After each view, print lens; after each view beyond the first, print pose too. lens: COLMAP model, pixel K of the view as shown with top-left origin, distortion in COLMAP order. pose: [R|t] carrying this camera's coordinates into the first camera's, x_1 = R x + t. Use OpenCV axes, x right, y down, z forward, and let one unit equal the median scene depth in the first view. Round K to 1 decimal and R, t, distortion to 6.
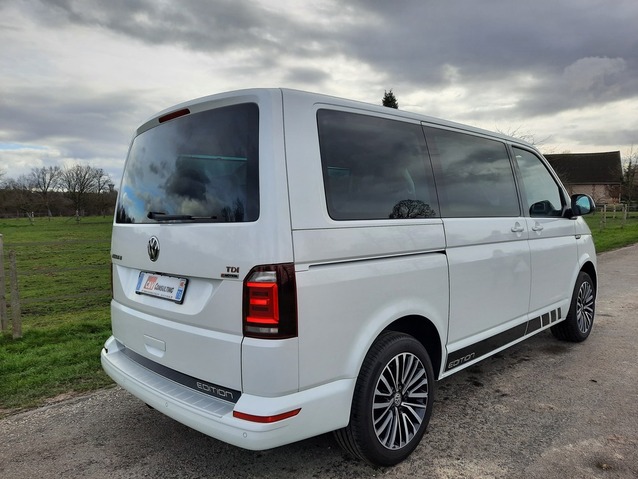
lens RADIAL K [[470.5, 0, 319.2], [0, 470.5, 239.5], [0, 0, 1]] dist [0.070506, 0.002218]
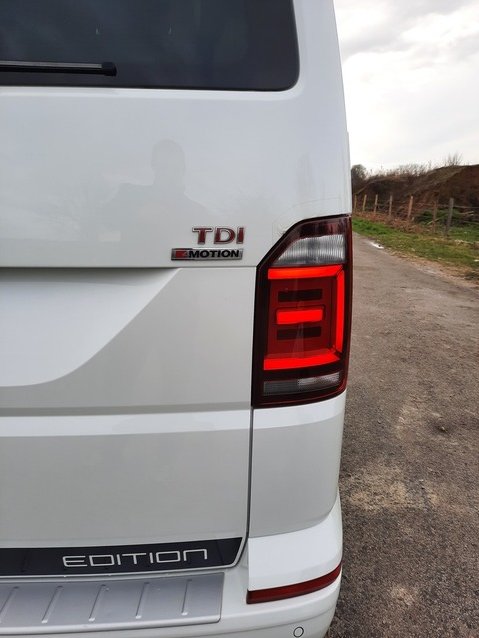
lens RADIAL K [[470.5, 0, 240.0], [0, 470.5, 320.1], [0, 0, 1]] dist [0.070506, 0.002218]
pose [[0.728132, -0.139110, 0.671173, -0.418326], [0.003047, 0.979836, 0.199780, 0.055970], [-0.685431, -0.143421, 0.713873, 0.739842]]
